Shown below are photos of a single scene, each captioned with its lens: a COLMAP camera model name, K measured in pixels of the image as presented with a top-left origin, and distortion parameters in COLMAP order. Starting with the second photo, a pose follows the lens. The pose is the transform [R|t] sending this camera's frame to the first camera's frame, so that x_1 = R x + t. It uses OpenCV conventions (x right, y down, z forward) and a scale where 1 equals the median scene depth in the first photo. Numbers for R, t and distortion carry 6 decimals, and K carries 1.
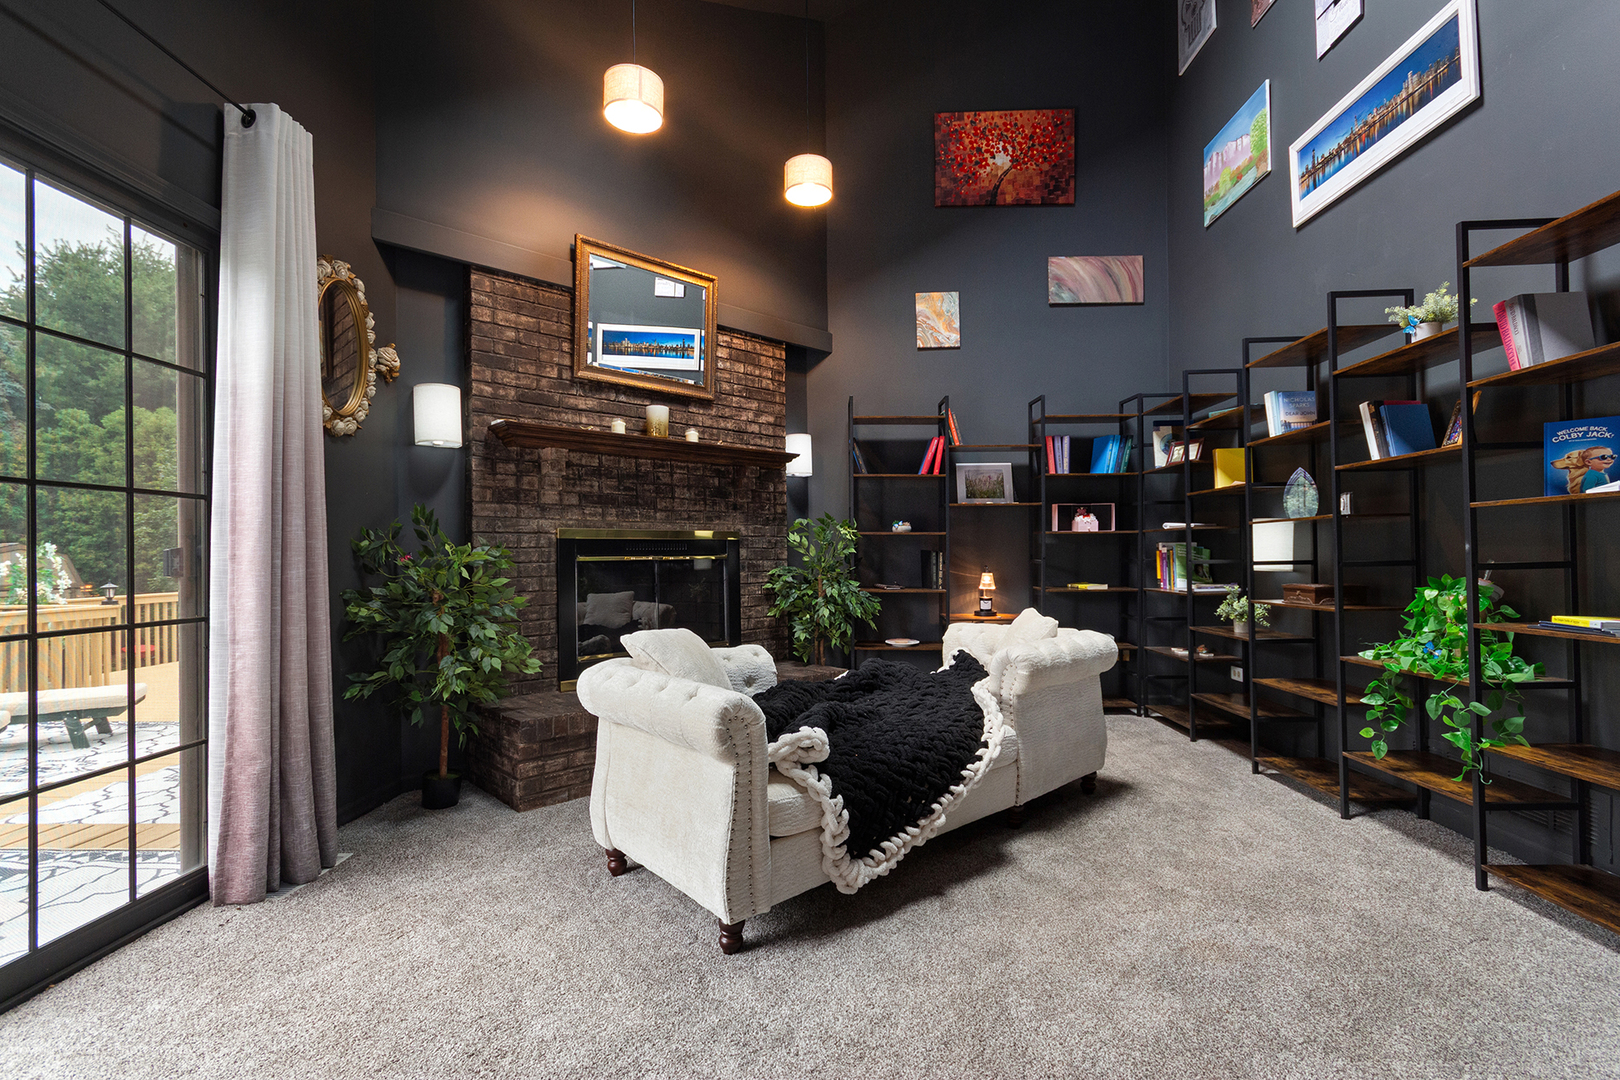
lens RADIAL K [[767.6, 0, 804.6], [0, 767.6, 548.6], [0, 0, 1]] dist [0.015608, 0.001678]
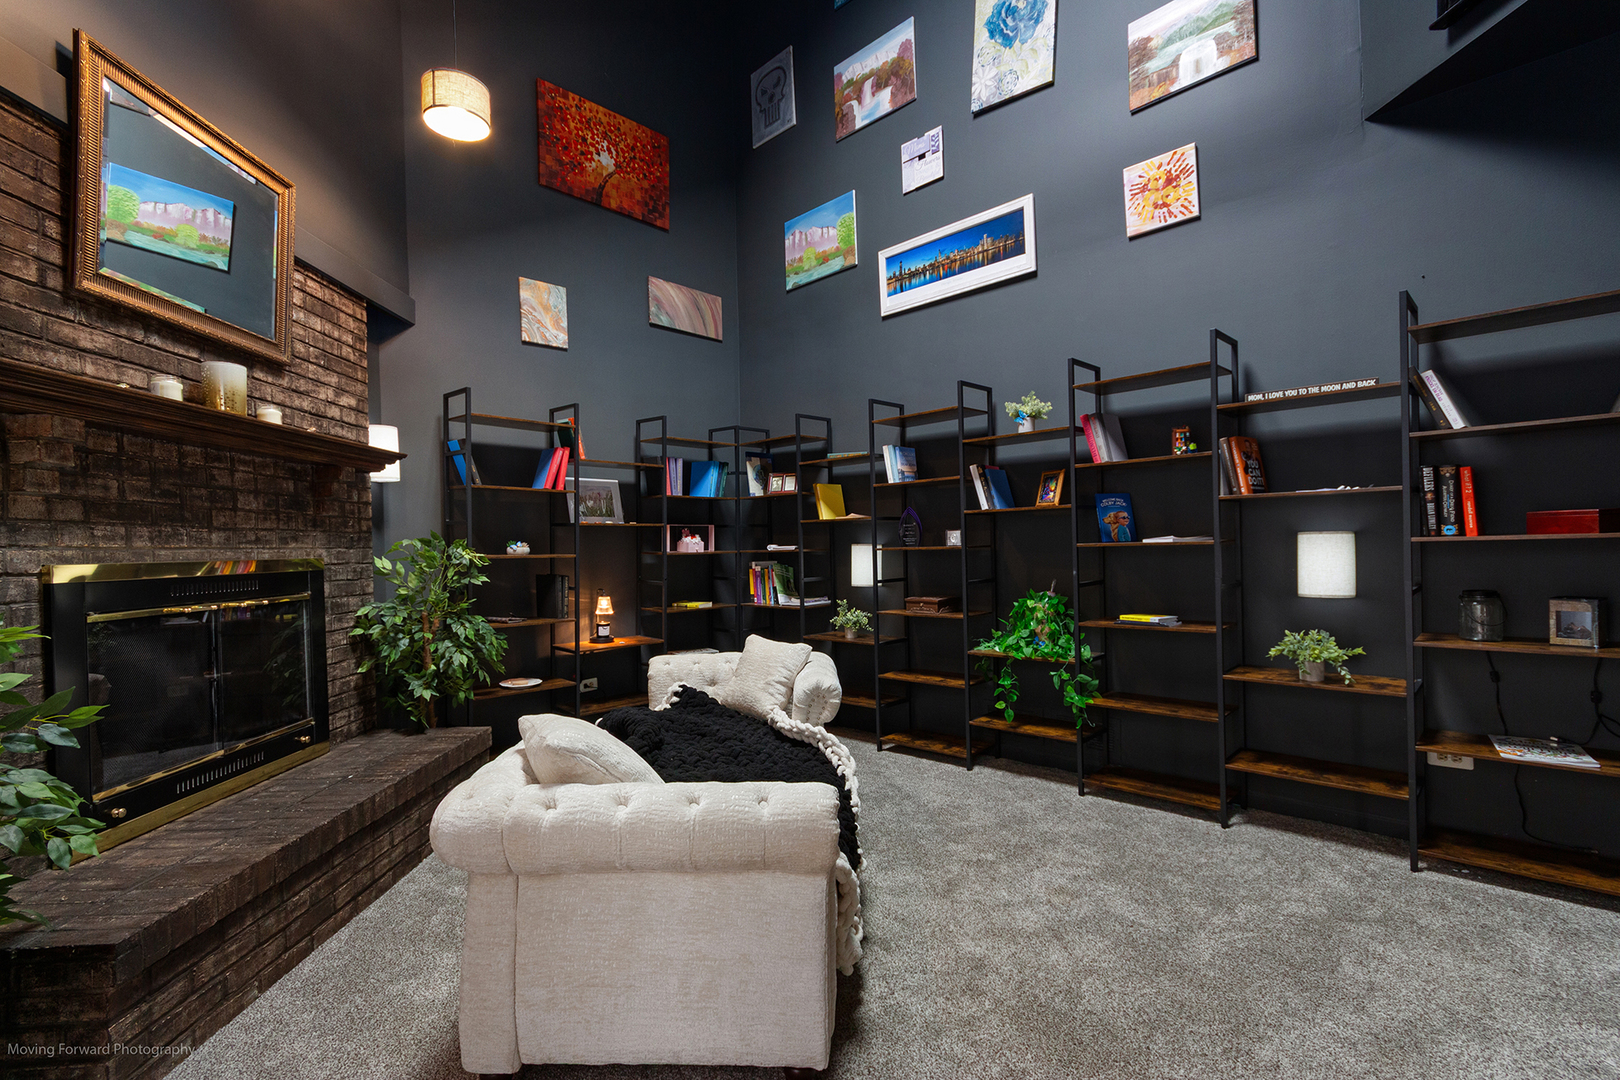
lens RADIAL K [[767.6, 0, 804.6], [0, 767.6, 548.6], [0, 0, 1]] dist [0.015608, 0.001678]
pose [[0.662484, -0.007850, 0.749035, -0.332492], [0.007766, 0.999963, 0.003610, -0.031427], [-0.749036, 0.003426, 0.662521, 0.213572]]
